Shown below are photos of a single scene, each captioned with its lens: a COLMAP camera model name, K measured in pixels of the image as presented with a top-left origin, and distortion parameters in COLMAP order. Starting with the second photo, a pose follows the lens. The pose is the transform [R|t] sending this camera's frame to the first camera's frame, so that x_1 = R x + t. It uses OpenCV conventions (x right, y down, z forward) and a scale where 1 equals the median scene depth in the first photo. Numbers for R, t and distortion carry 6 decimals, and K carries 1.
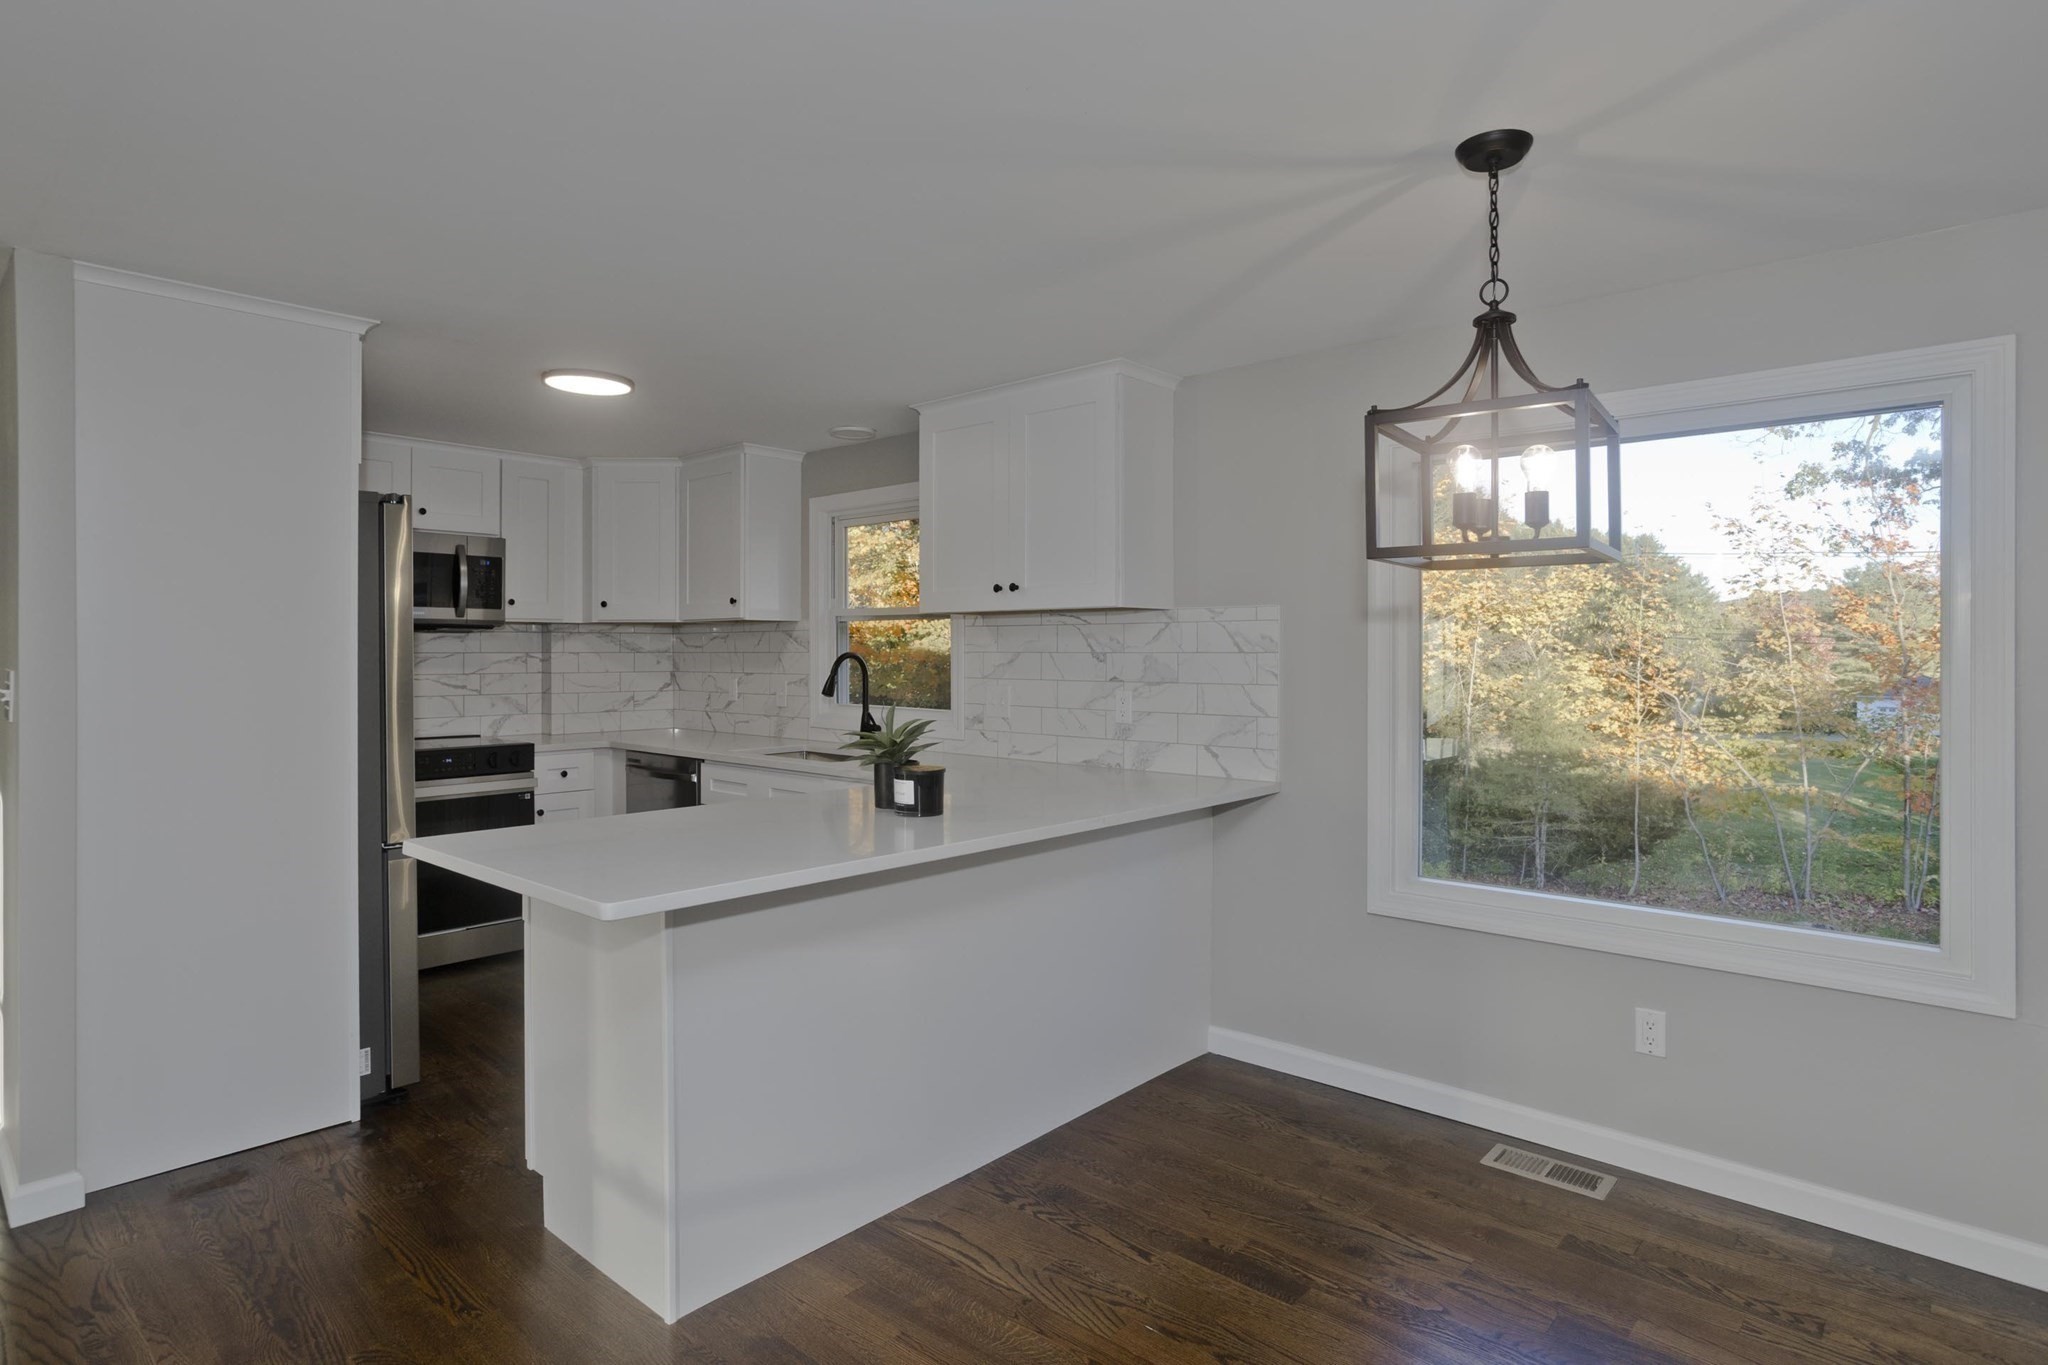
lens RADIAL K [[1120.4, 0, 1007.3], [0, 1120.4, 668.2], [0, 0, 1]] dist [-0.015046, 0.002125]
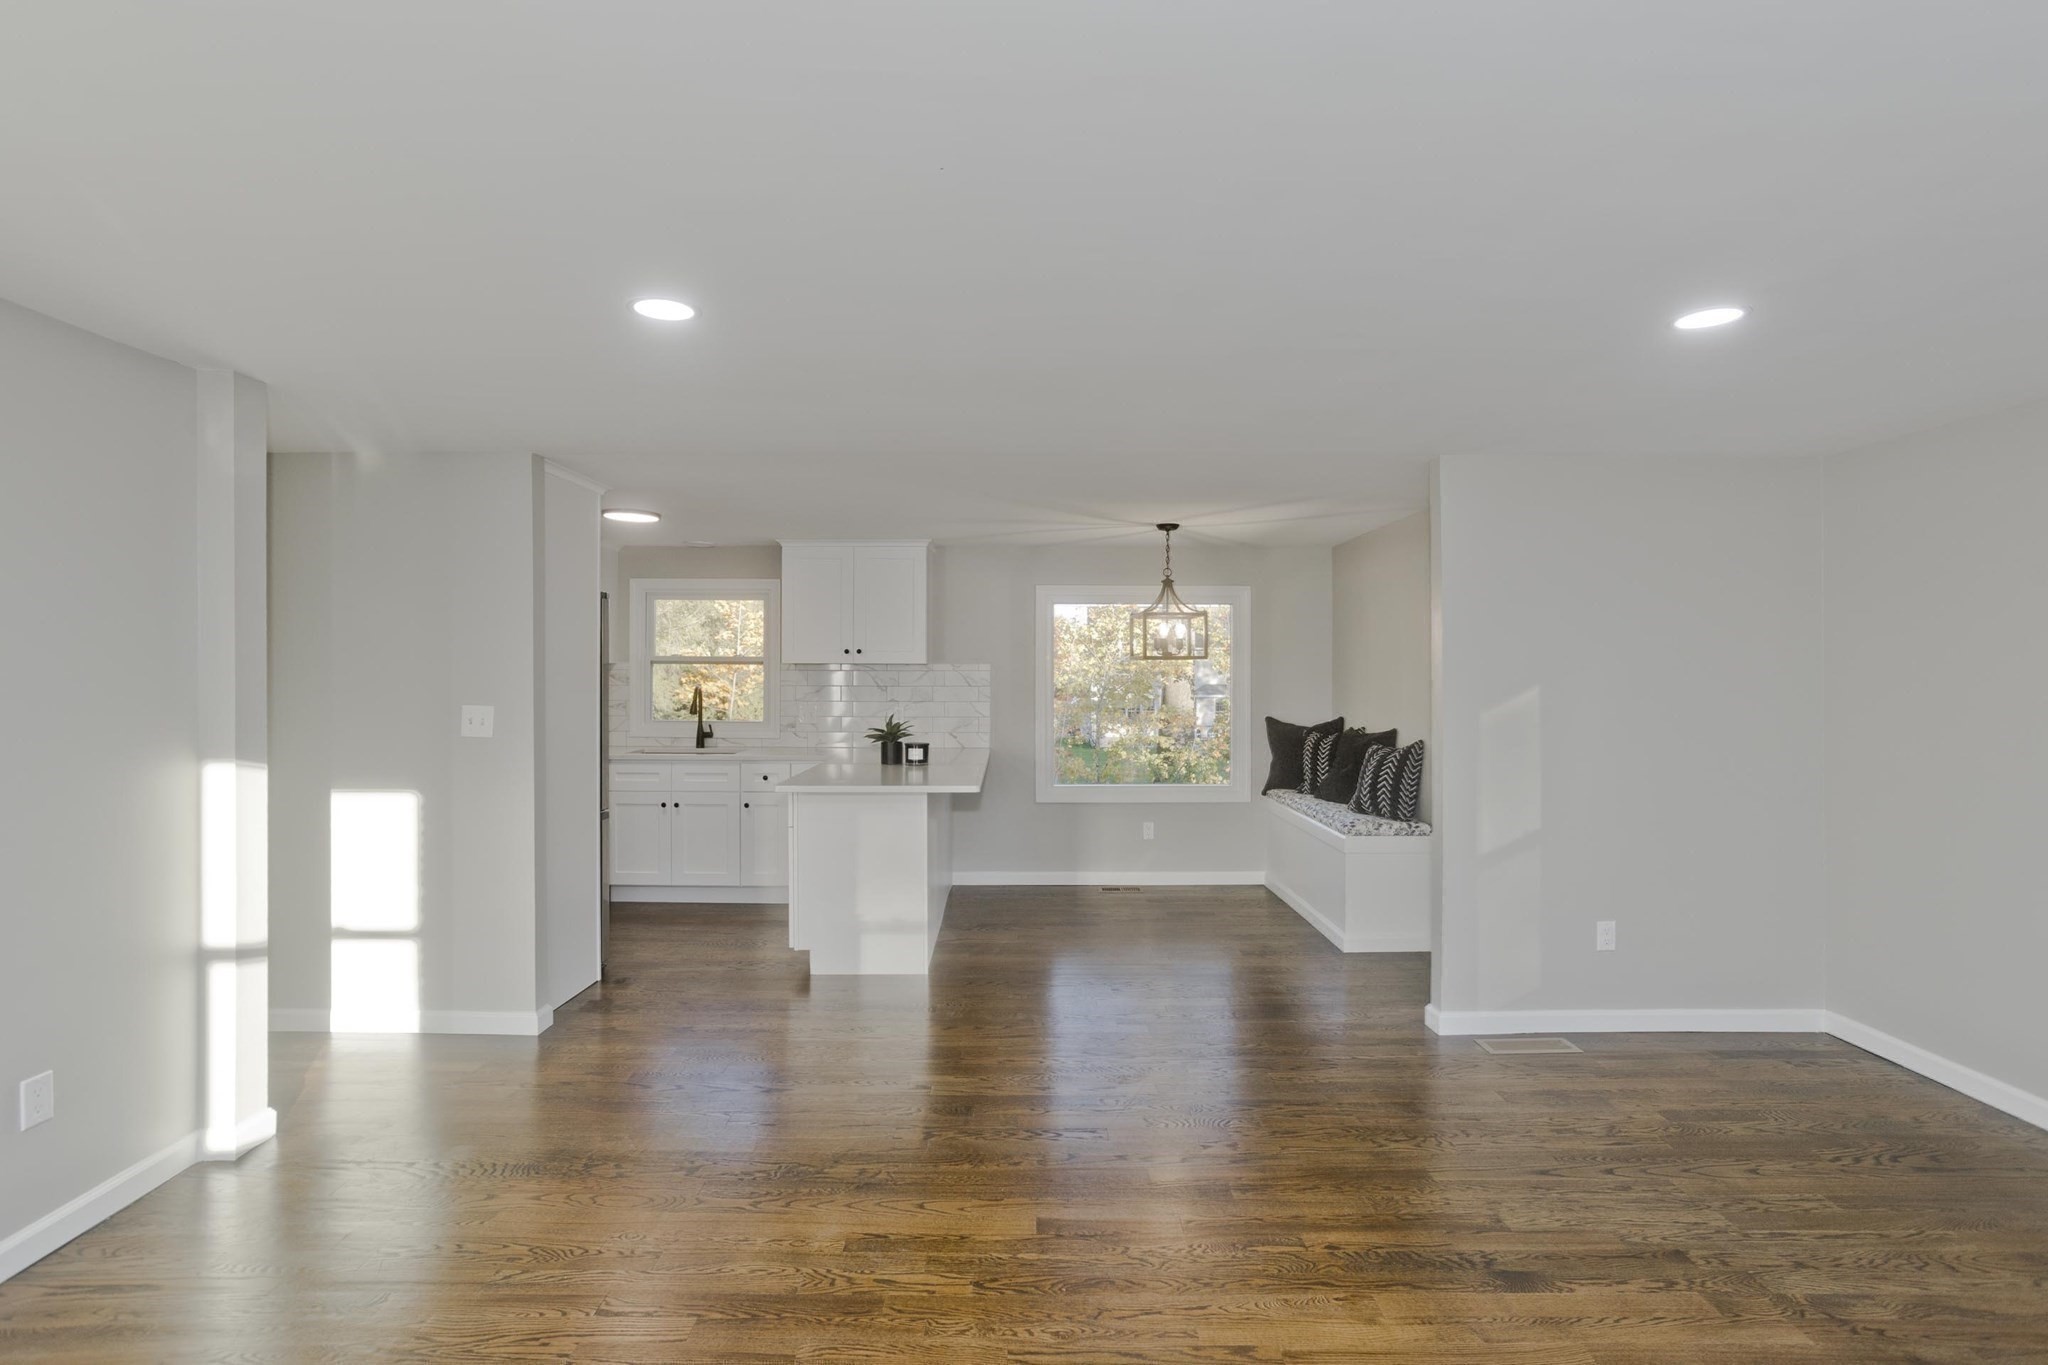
lens RADIAL K [[991.9, 0, 1018.3], [0, 991.9, 674.4], [0, 0, 1]] dist [-0.030541, 0.015193]
pose [[0.736085, 0.002319, 0.676885, -0.695995], [0.006804, 0.999918, -0.010825, -0.011471], [-0.676855, 0.012574, 0.736009, -0.292630]]
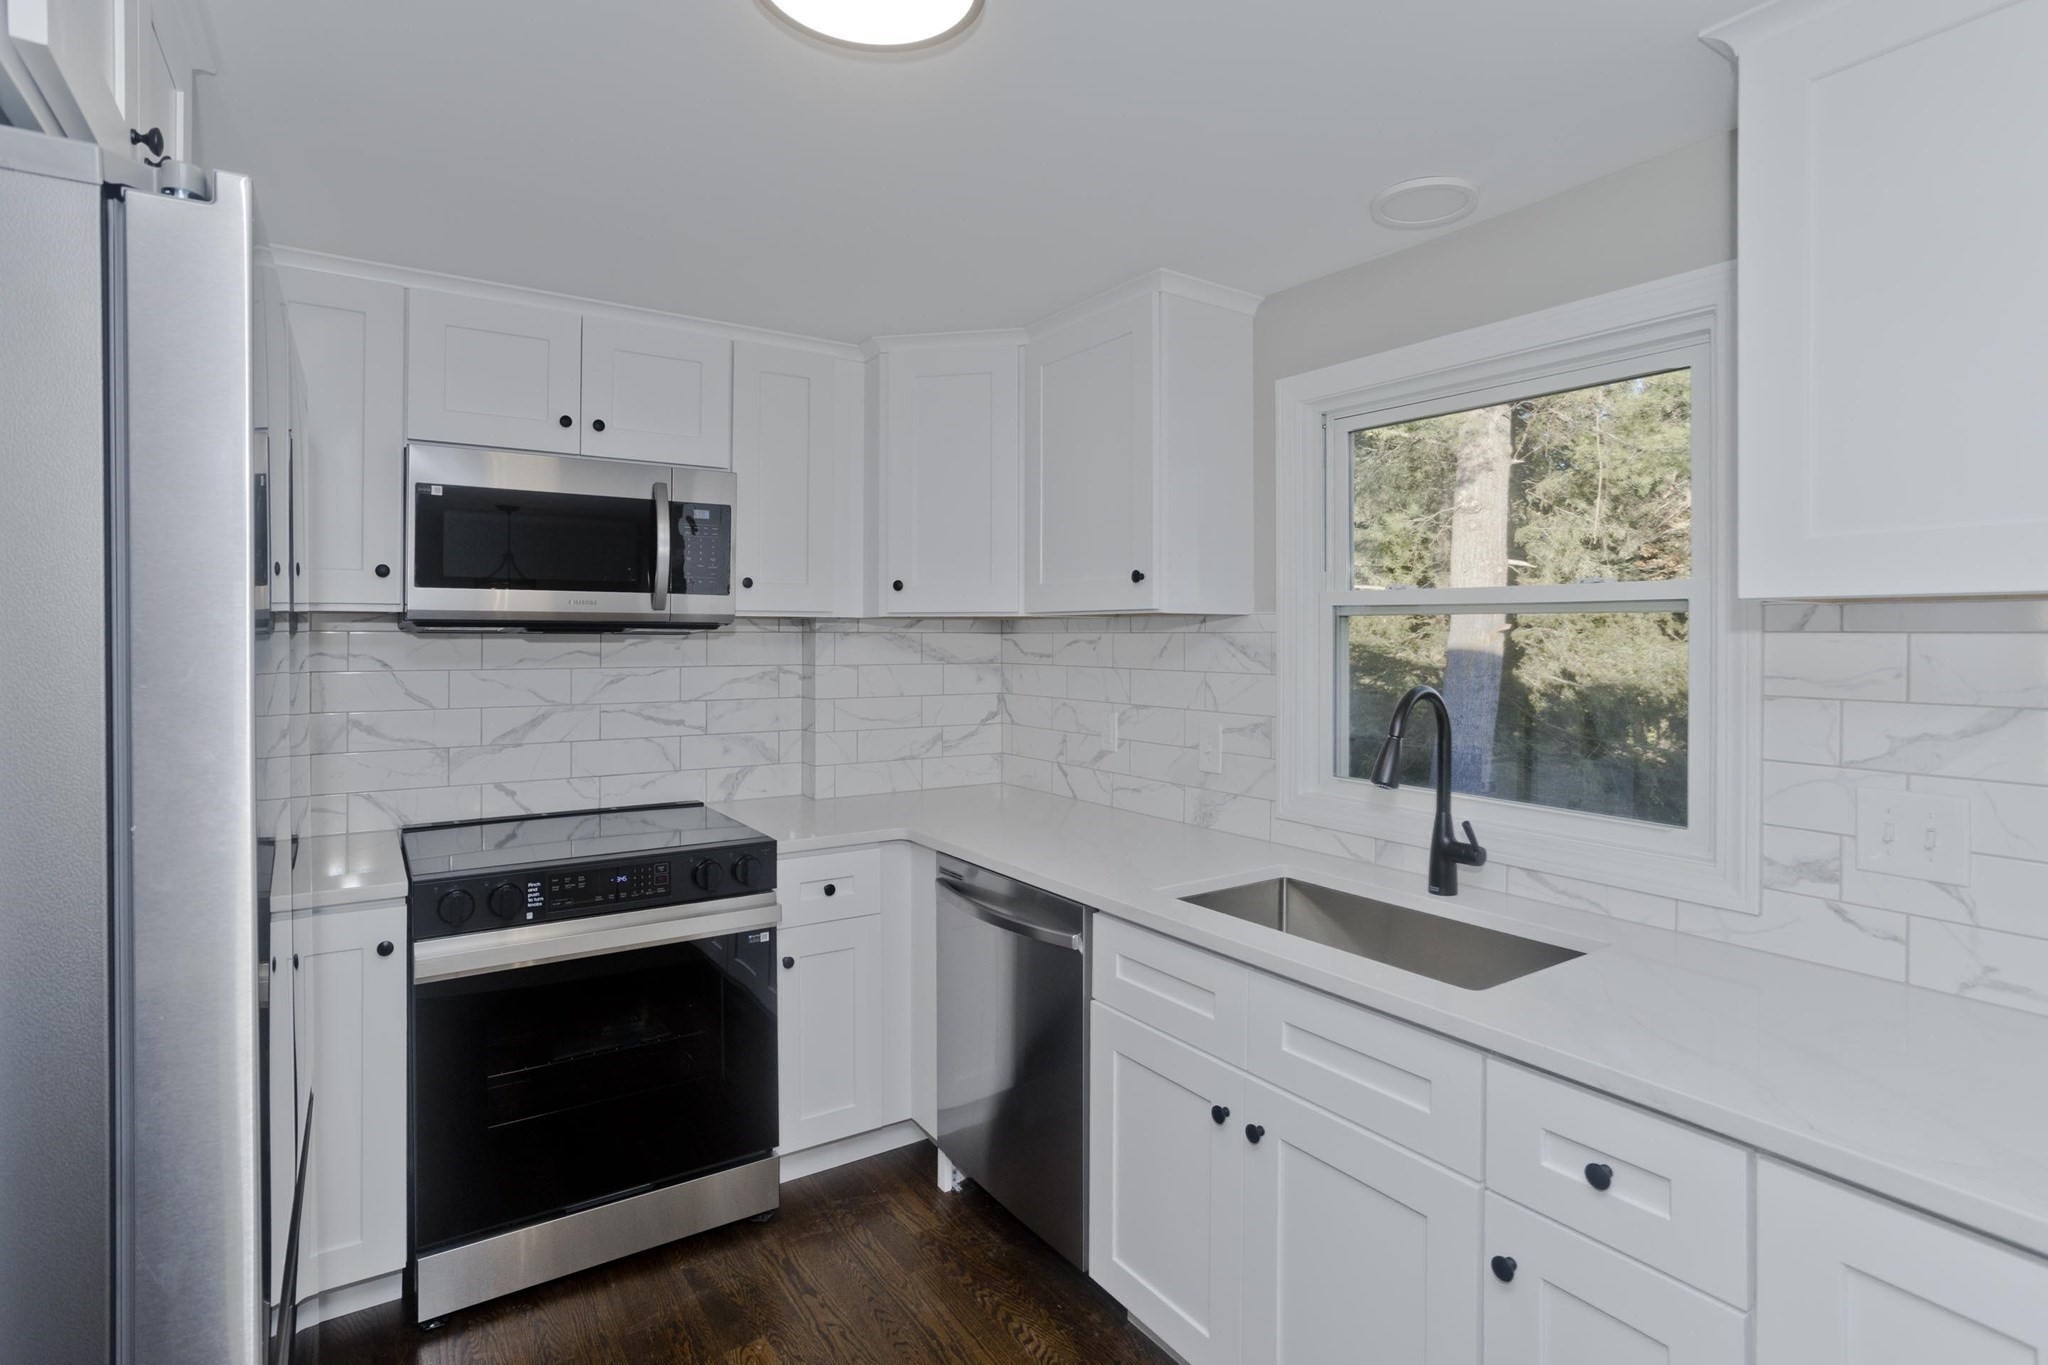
lens RADIAL K [[991.9, 0, 1024.8], [0, 991.9, 650.7], [0, 0, 1]] dist [-0.030541, 0.015193]
pose [[0.977566, 0.004684, -0.210575, -0.199253], [-0.003852, 0.999983, 0.004360, -0.027602], [0.210592, -0.003451, 0.977568, 0.542177]]
